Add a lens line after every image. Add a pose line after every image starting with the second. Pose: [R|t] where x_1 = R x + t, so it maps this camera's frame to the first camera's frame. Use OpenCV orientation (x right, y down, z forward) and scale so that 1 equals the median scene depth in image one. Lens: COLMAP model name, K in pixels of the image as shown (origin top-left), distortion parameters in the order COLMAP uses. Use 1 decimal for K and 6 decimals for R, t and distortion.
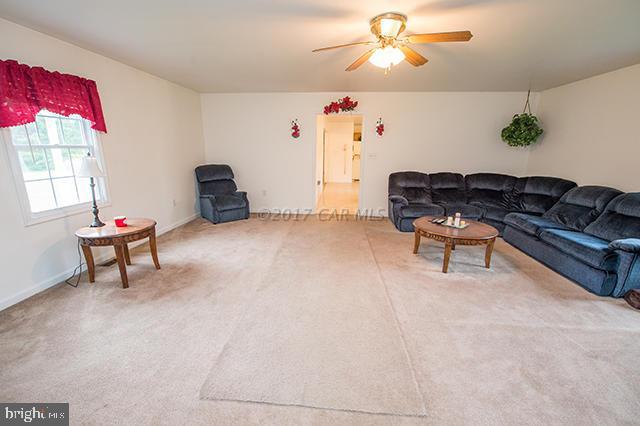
lens RADIAL K [[253.5, 0, 307.0], [0, 253.5, 215.0], [0, 0, 1]] dist [-0.011375, -0.000422]
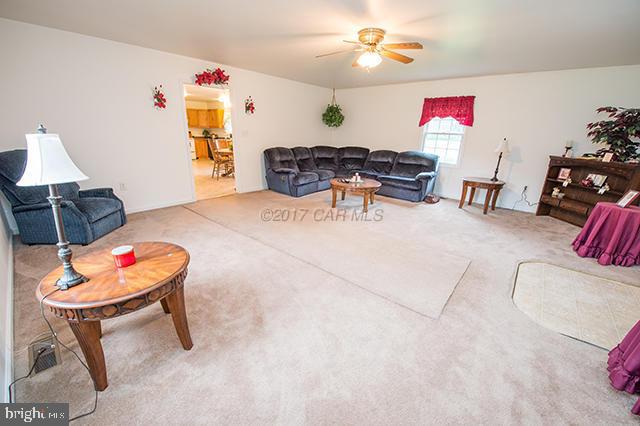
lens RADIAL K [[253.5, 0, 307.0], [0, 253.5, 215.0], [0, 0, 1]] dist [-0.011375, -0.000422]
pose [[0.599565, -0.243771, 0.762298, -0.561962], [0.171230, 0.969500, 0.175354, -0.059063], [-0.781794, 0.025392, 0.623019, 0.207306]]
